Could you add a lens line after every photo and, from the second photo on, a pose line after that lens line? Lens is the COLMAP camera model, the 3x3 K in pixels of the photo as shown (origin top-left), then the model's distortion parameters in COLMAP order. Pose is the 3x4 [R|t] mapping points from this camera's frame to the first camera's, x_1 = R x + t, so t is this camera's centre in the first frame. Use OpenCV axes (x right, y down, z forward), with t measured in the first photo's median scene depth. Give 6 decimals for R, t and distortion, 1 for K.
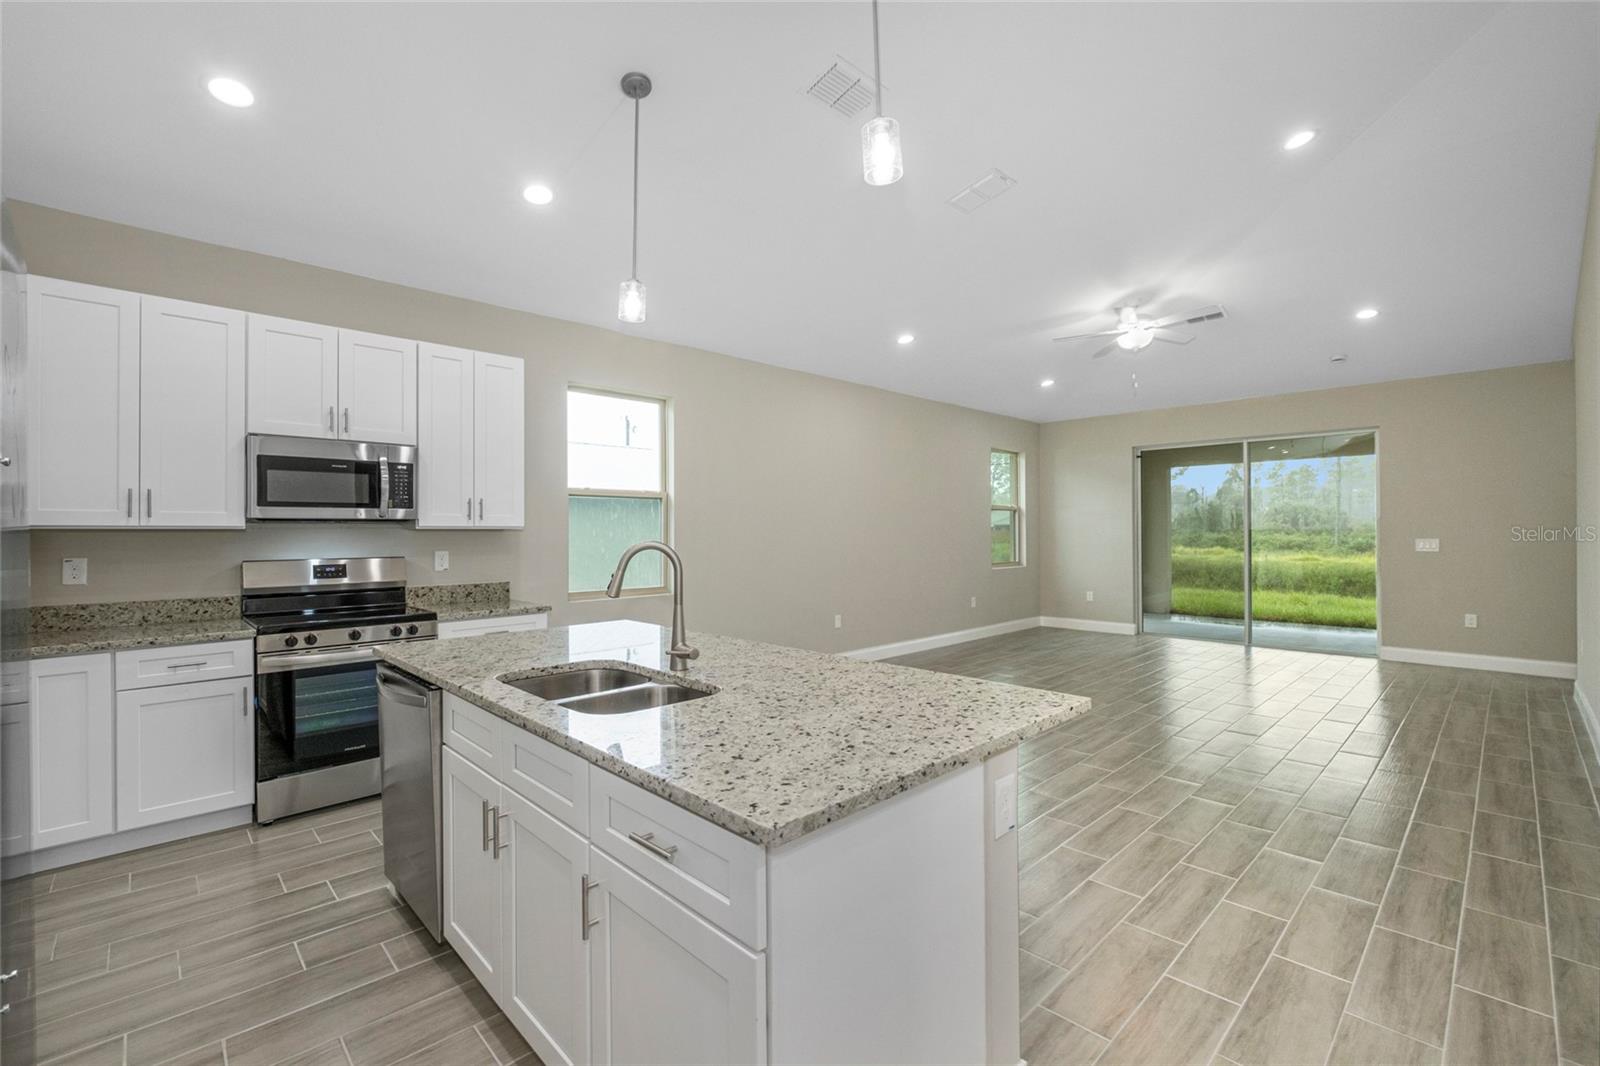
lens RADIAL K [[696.3, 0, 788.0], [0, 696.3, 535.7], [0, 0, 1]] dist [-0.007240, 0.000827]
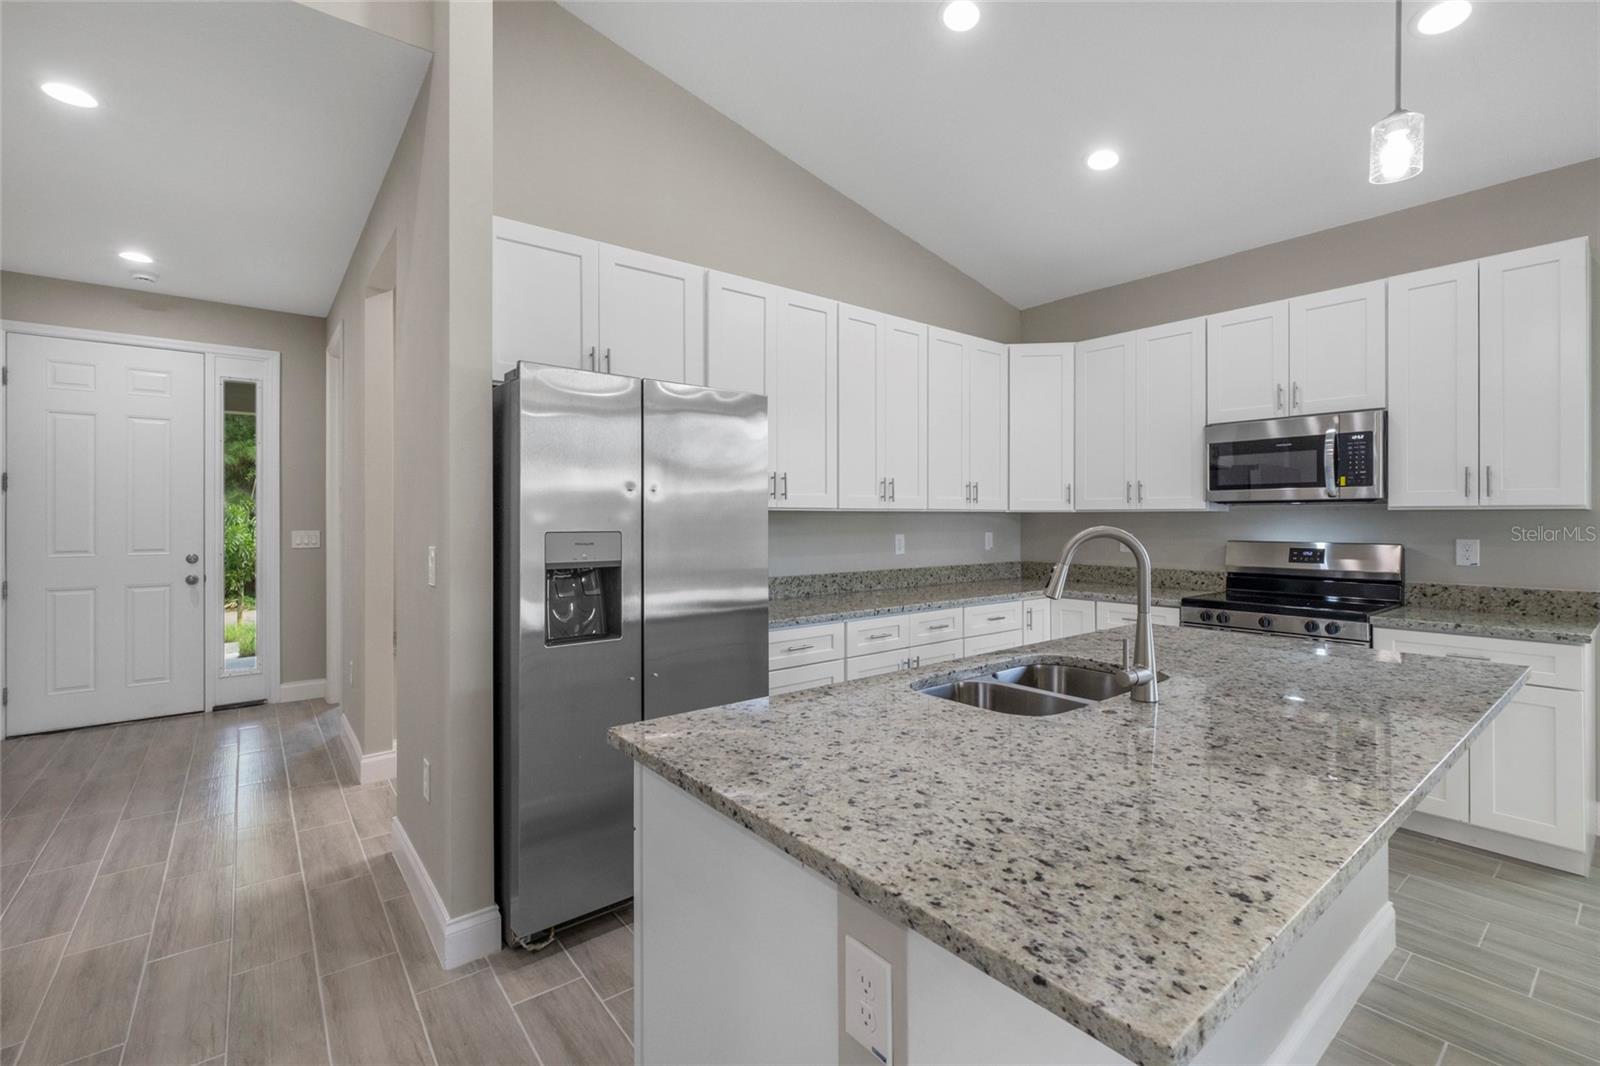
lens RADIAL K [[696.3, 0, 789.1], [0, 696.3, 516.8], [0, 0, 1]] dist [-0.007240, 0.000827]
pose [[-0.095045, 0.003688, -0.995466, 0.356481], [-0.003345, 0.999986, 0.004024, -0.002797], [0.995467, 0.003713, -0.095031, 0.400936]]
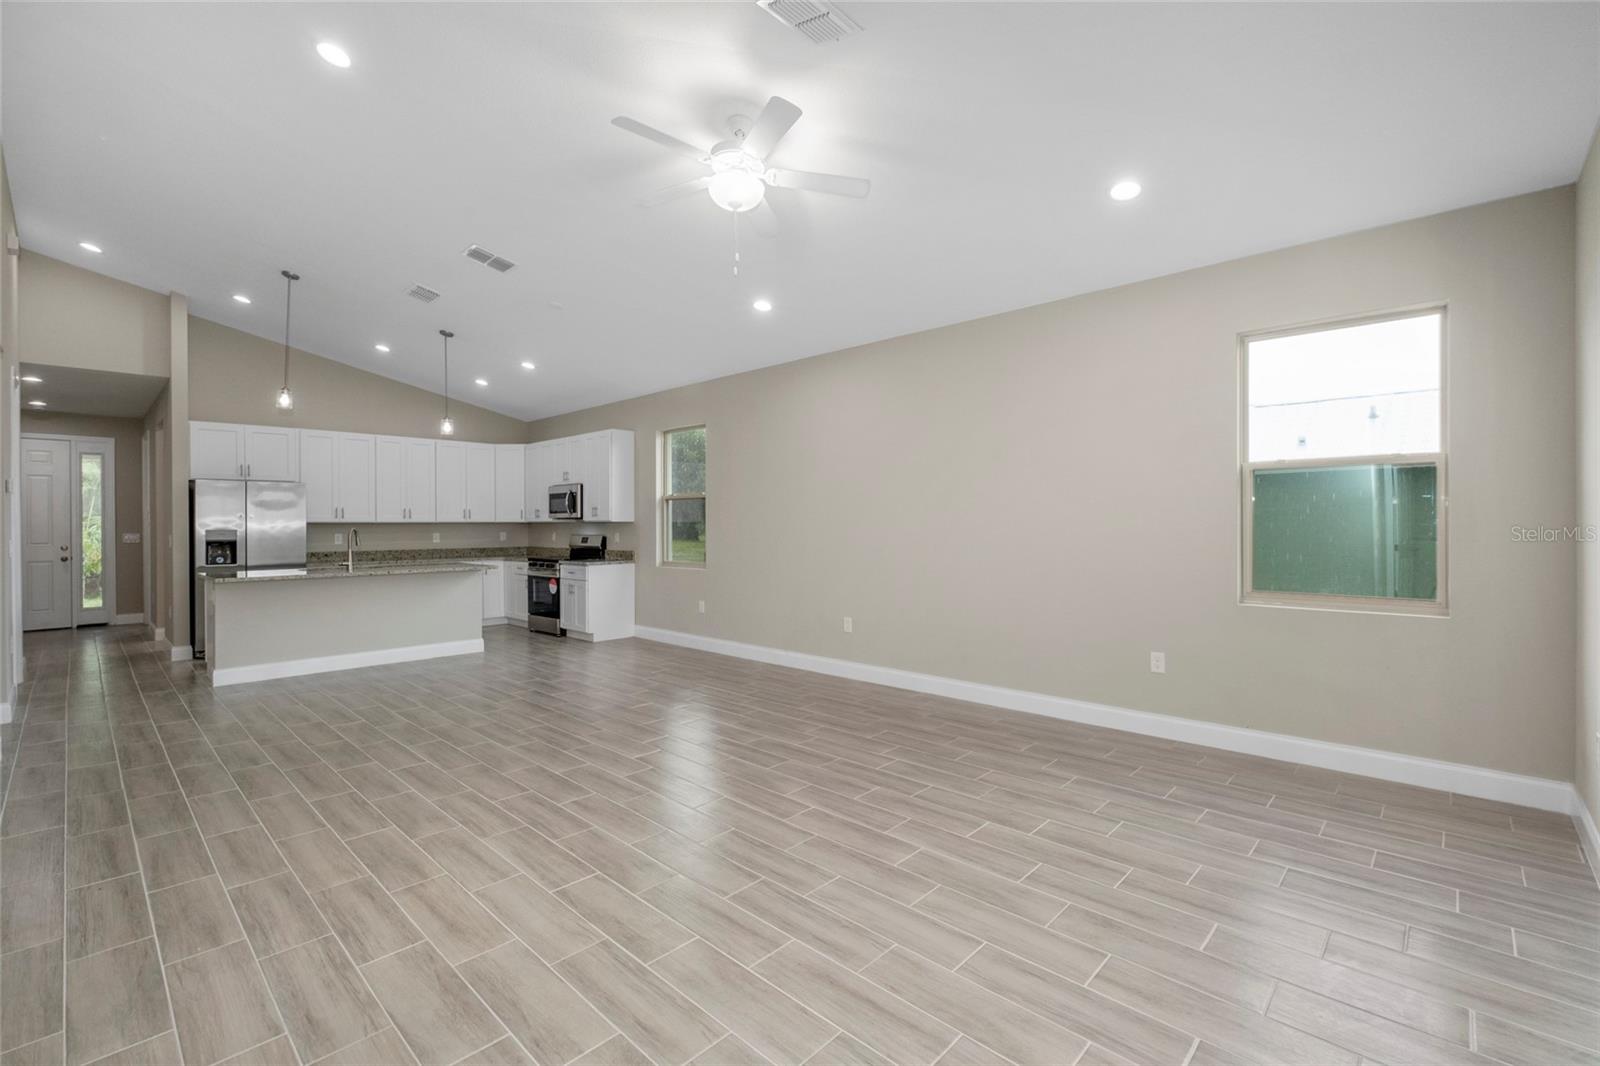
lens RADIAL K [[696.3, 0, 794.0], [0, 696.3, 526.8], [0, 0, 1]] dist [-0.007240, 0.000827]
pose [[0.046728, 0.009660, -0.998861, 1.732976], [-0.000376, 0.999953, 0.009653, -0.015878], [0.998908, -0.000076, 0.046729, 1.630568]]
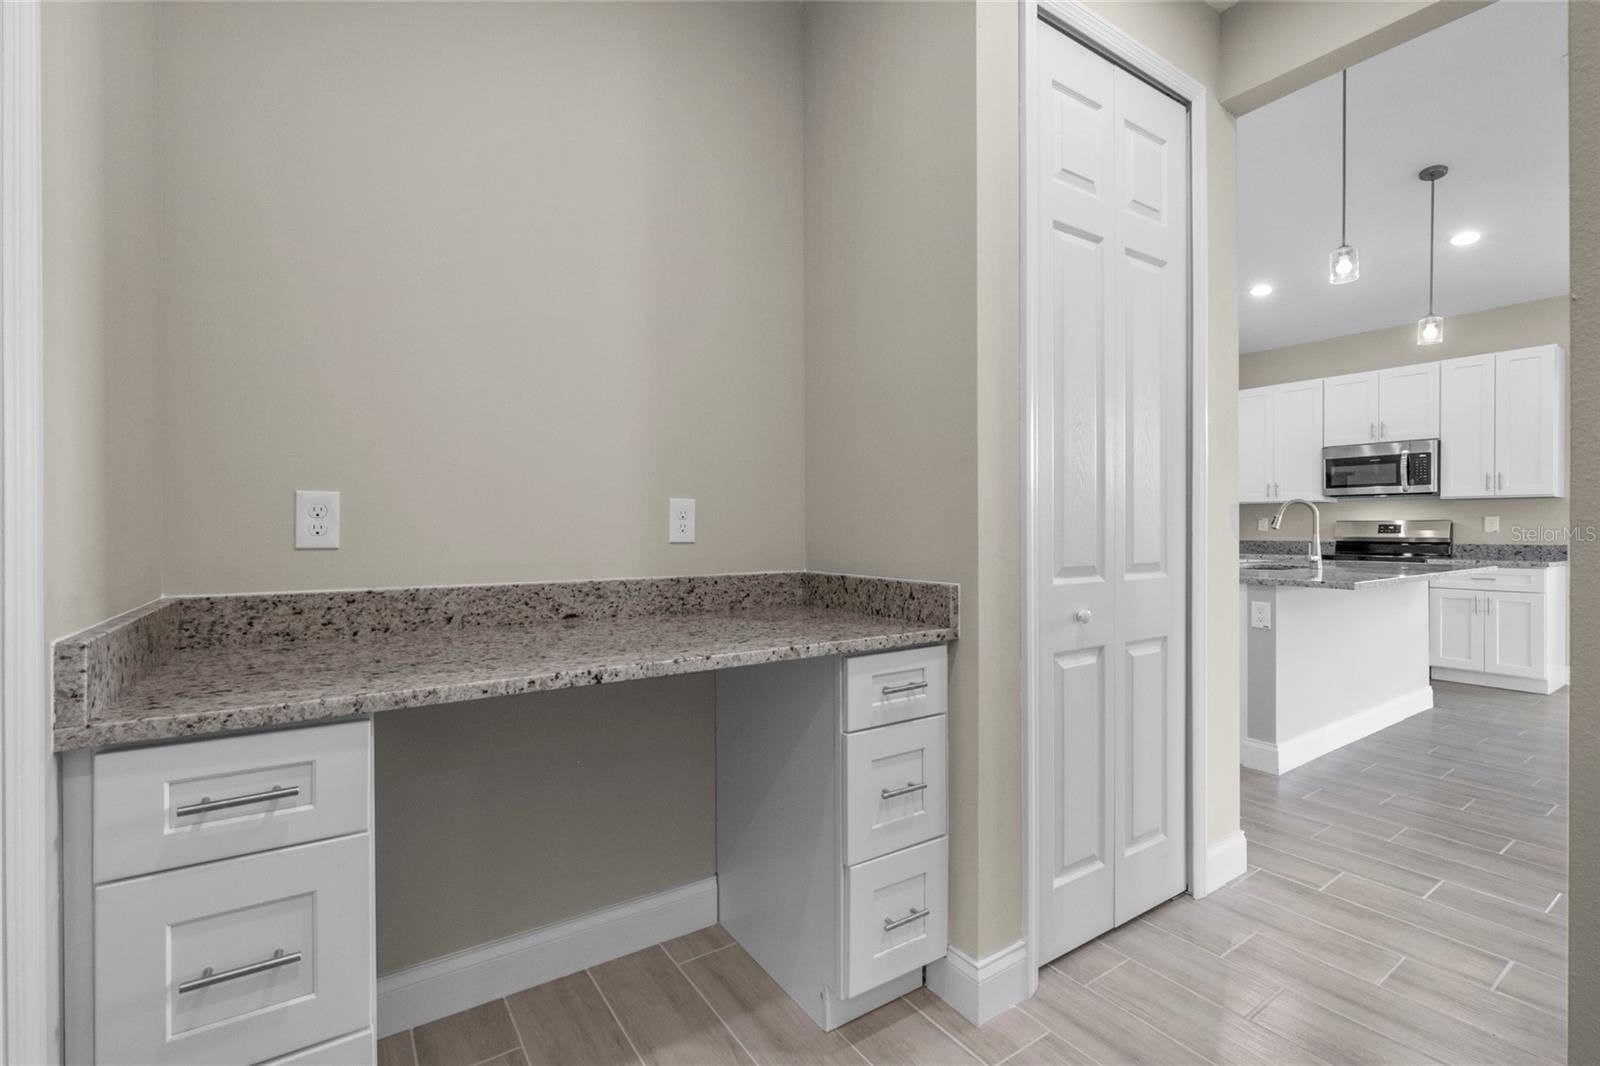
lens RADIAL K [[696.3, 0, 787.6], [0, 696.3, 531.9], [0, 0, 1]] dist [-0.007240, 0.000827]
pose [[-0.179506, 0.017631, -0.983599, 1.091253], [0.001929, 0.999844, 0.017571, 0.030189], [0.983755, 0.001257, -0.179512, -0.019420]]
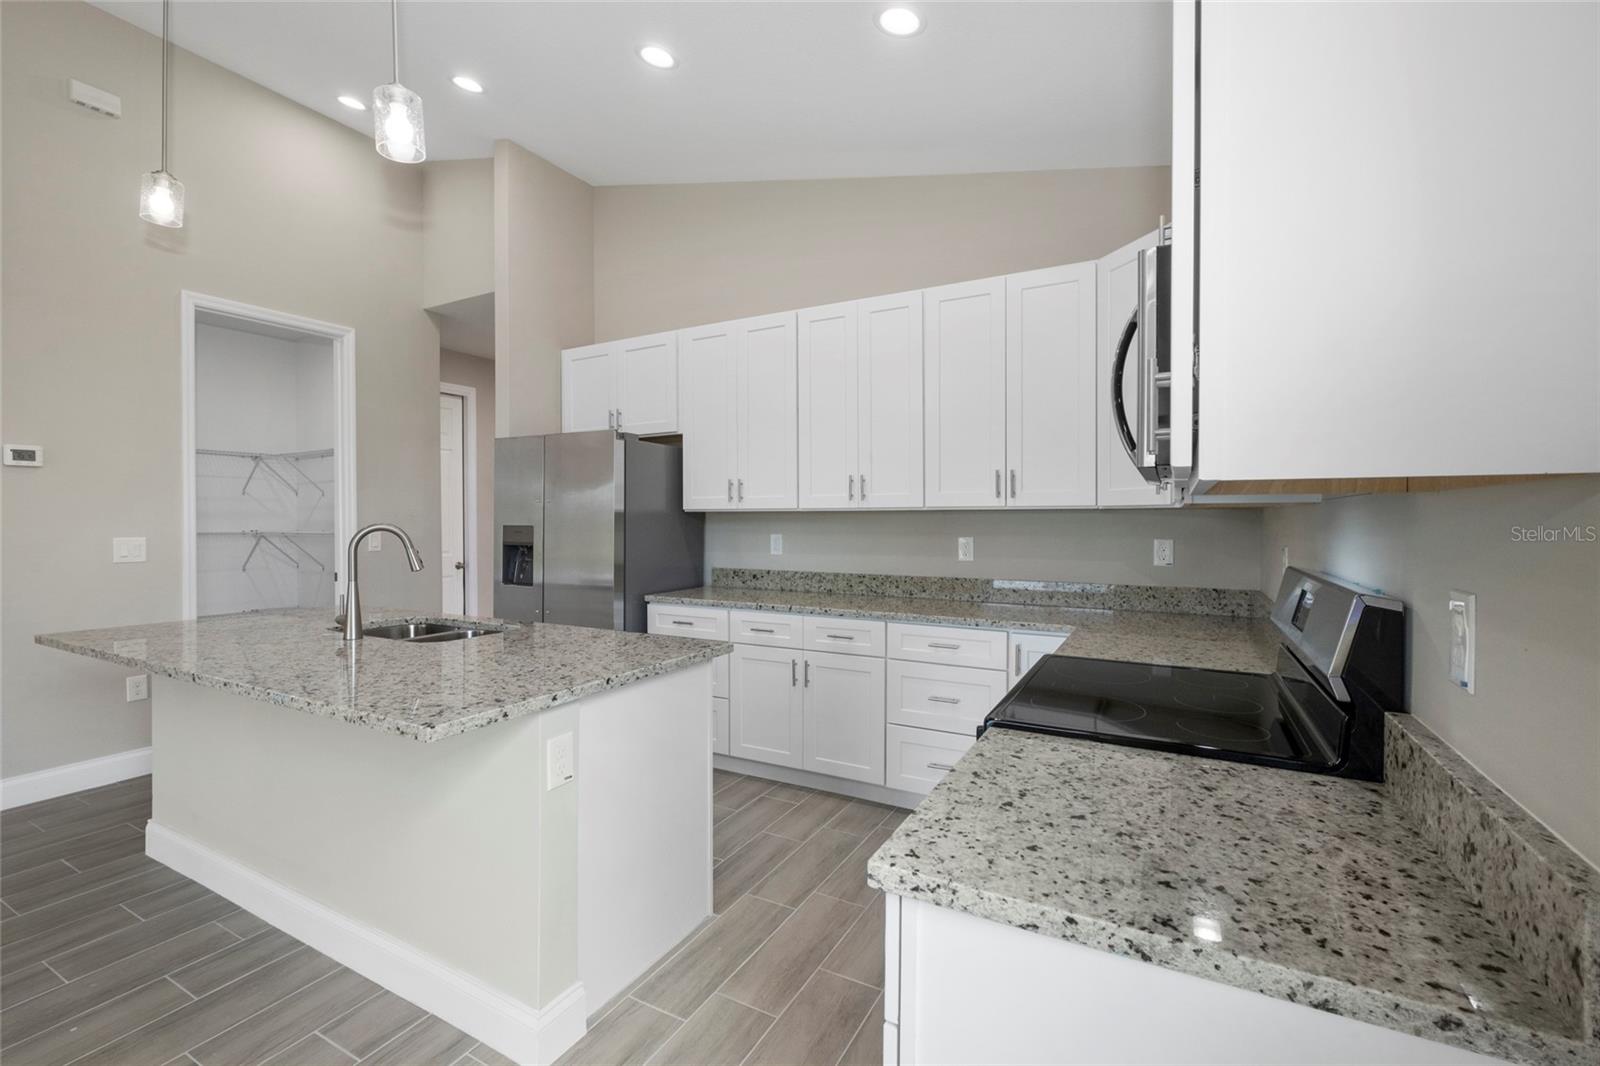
lens RADIAL K [[696.3, 0, 792.4], [0, 696.3, 520.7], [0, 0, 1]] dist [-0.007240, 0.000827]
pose [[-0.953418, 0.007106, -0.301570, -0.284383], [0.004497, 0.999946, 0.009345, -0.002276], [0.301620, 0.007553, -0.953398, 1.313596]]
